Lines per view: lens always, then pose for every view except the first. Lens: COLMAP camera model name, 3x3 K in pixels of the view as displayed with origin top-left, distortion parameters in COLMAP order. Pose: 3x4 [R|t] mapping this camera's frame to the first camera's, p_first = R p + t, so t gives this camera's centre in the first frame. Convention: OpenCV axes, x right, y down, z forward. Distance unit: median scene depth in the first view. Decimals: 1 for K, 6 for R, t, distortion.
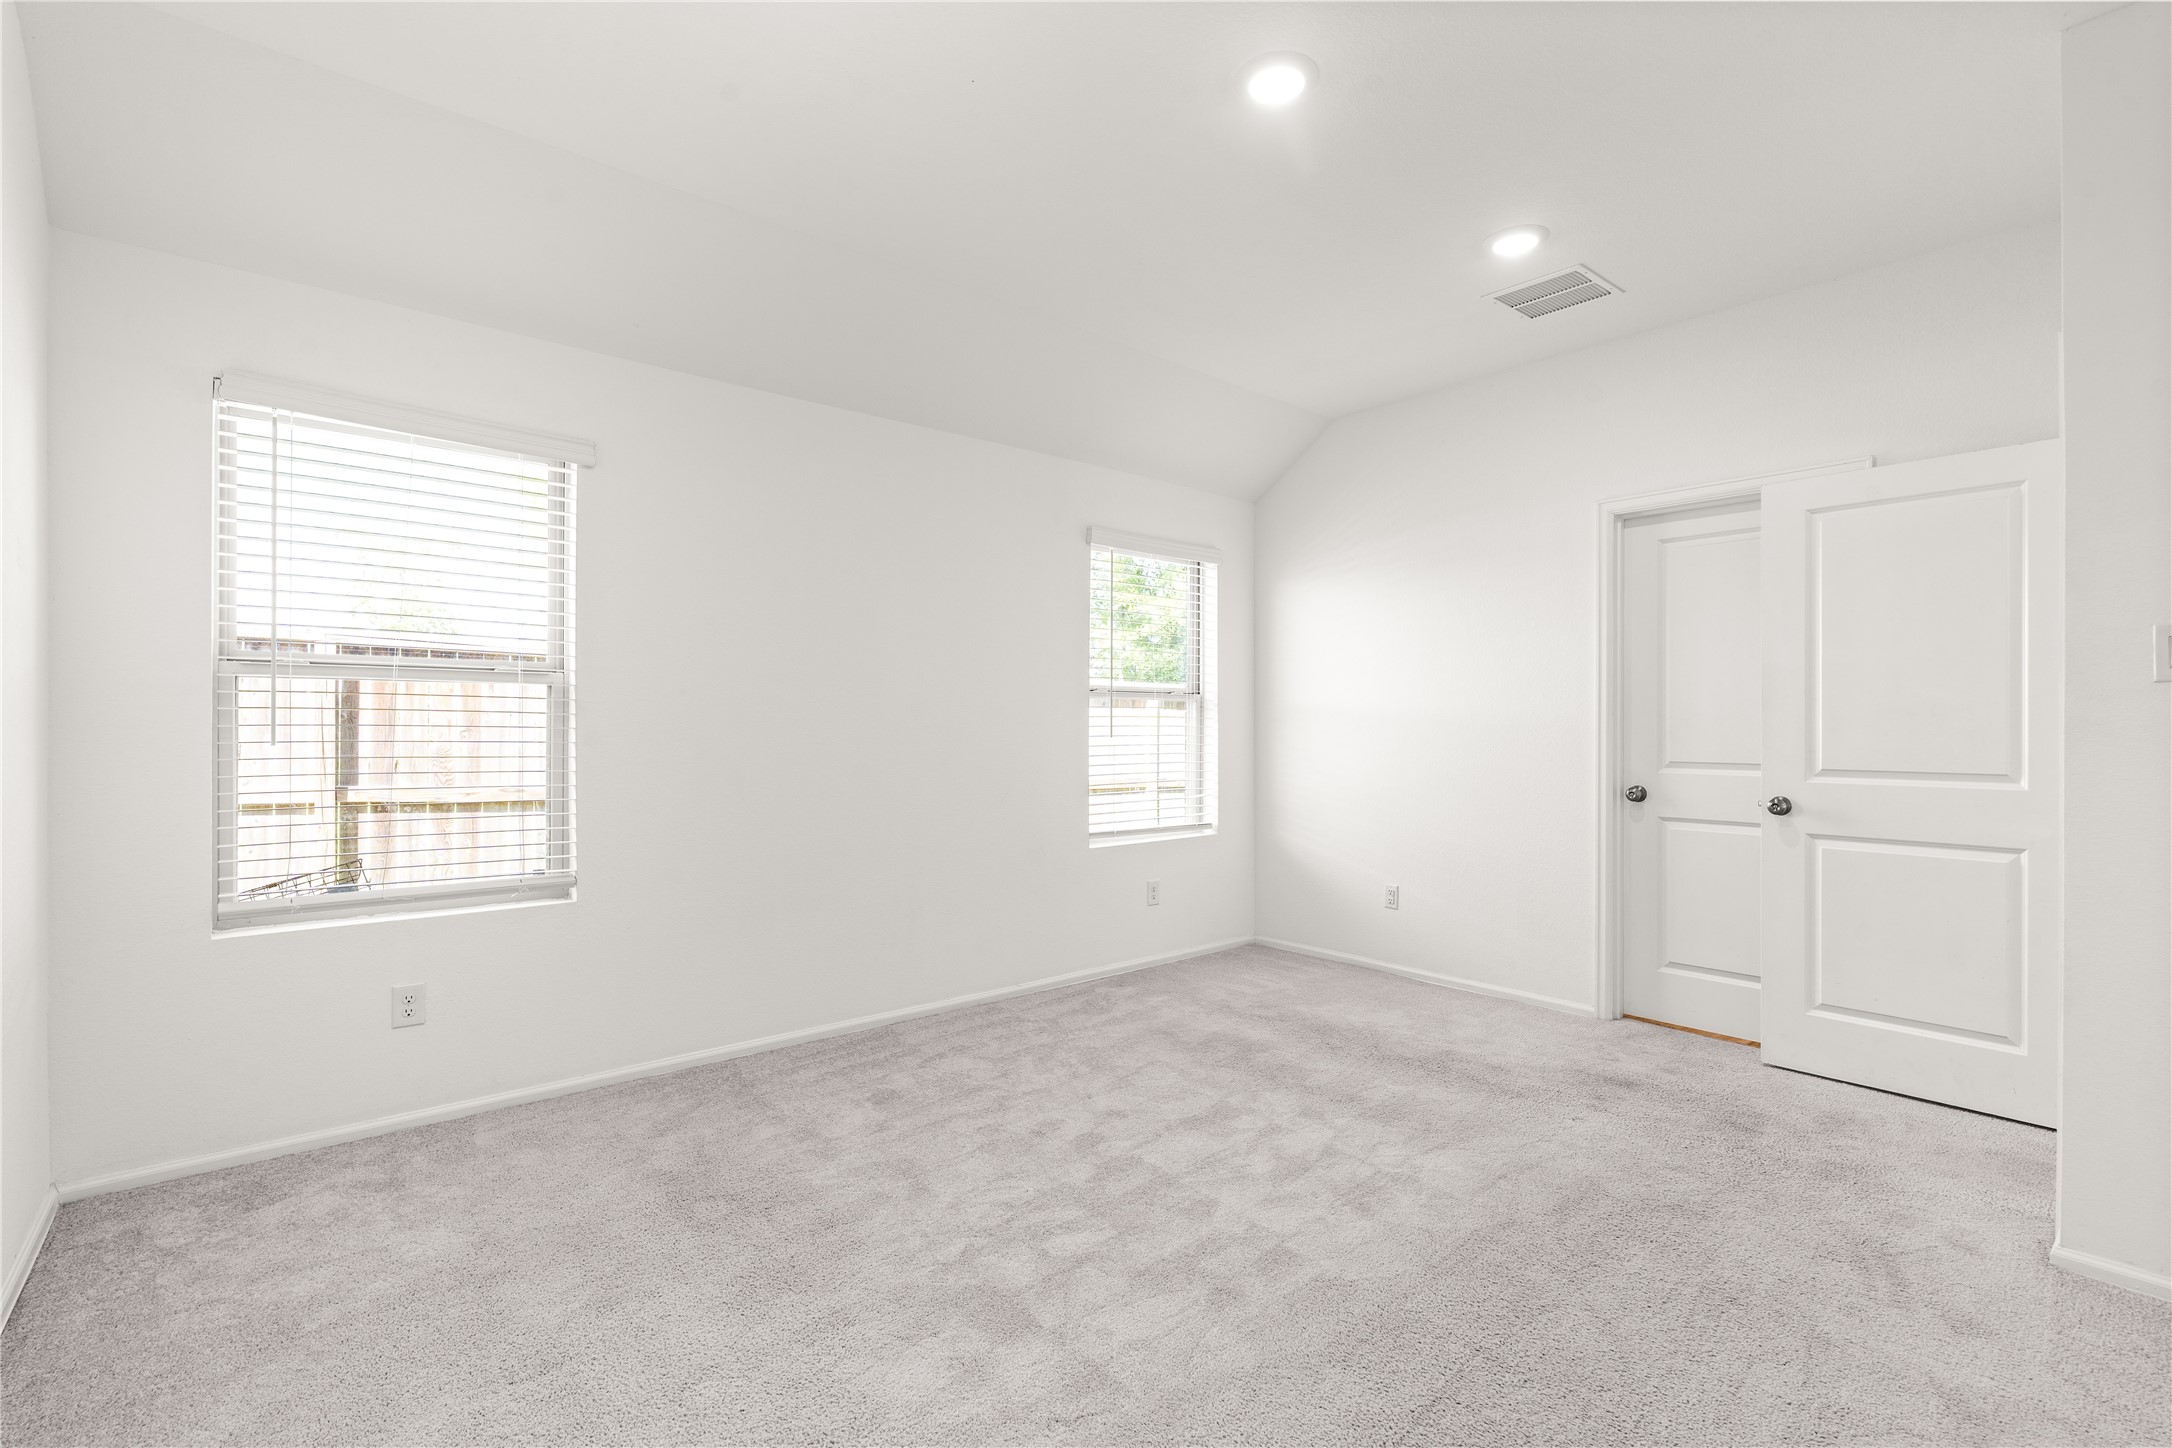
lens RADIAL K [[974.8, 0, 1089.7], [0, 974.8, 719.6], [0, 0, 1]] dist [-0.004134, 0.000340]
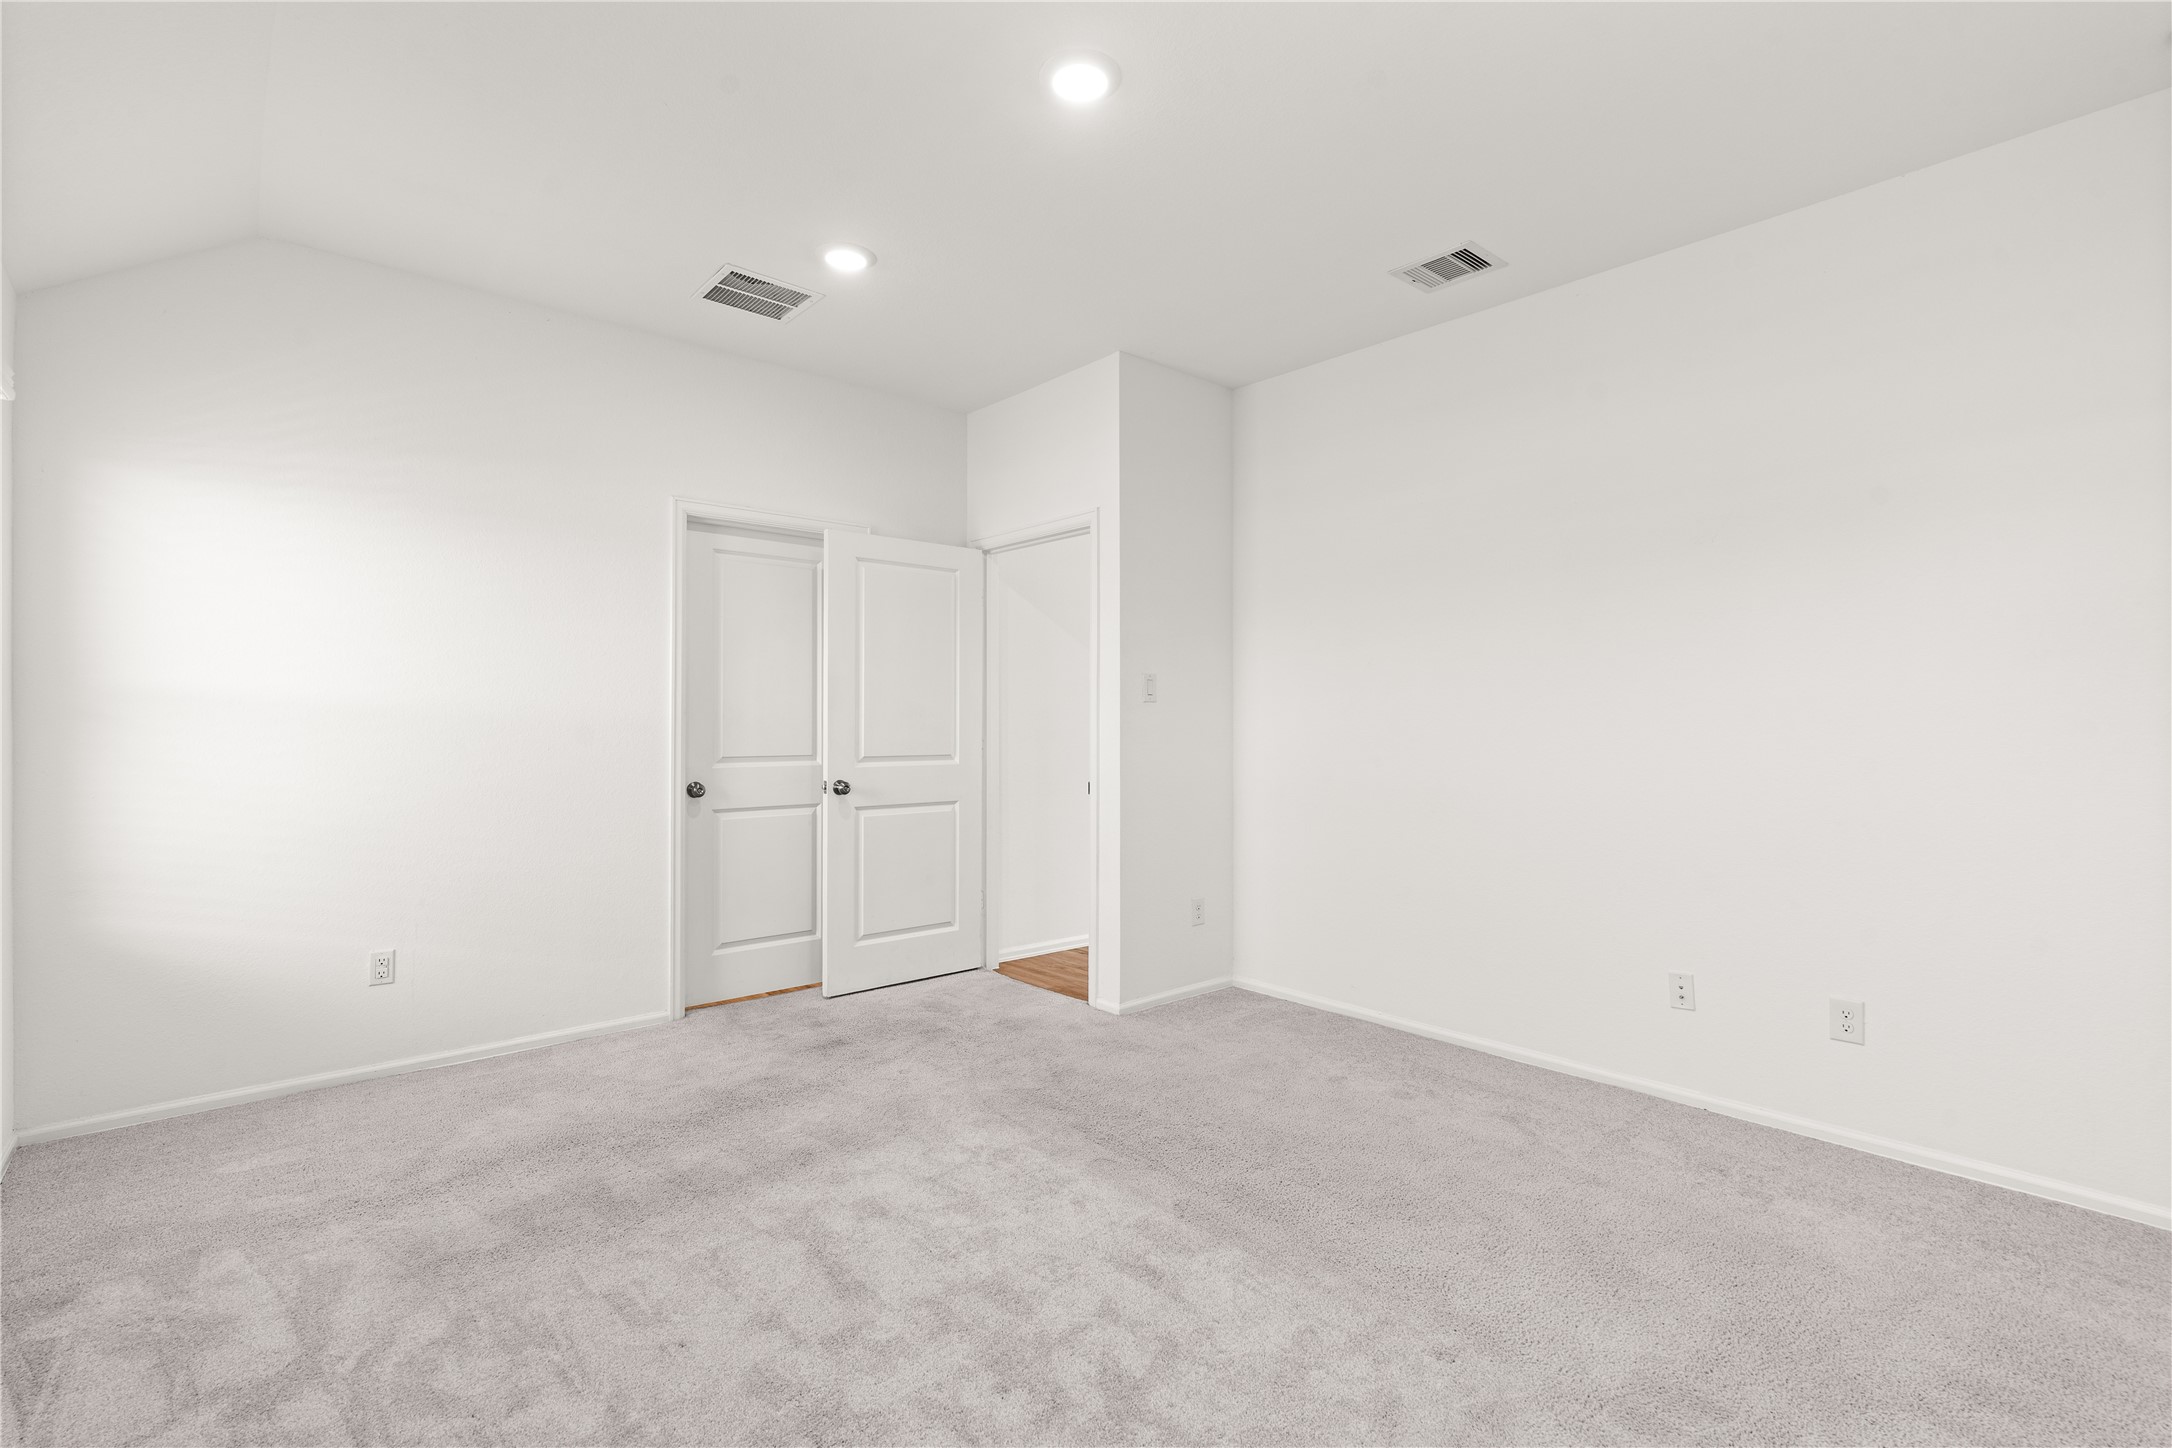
lens RADIAL K [[974.8, 0, 1089.7], [0, 974.8, 719.6], [0, 0, 1]] dist [-0.004134, 0.000340]
pose [[-0.008770, 0.000202, 0.999962, -0.562489], [-0.006793, 0.999977, -0.000261, -0.001031], [-0.999938, -0.006795, -0.008768, 0.701429]]
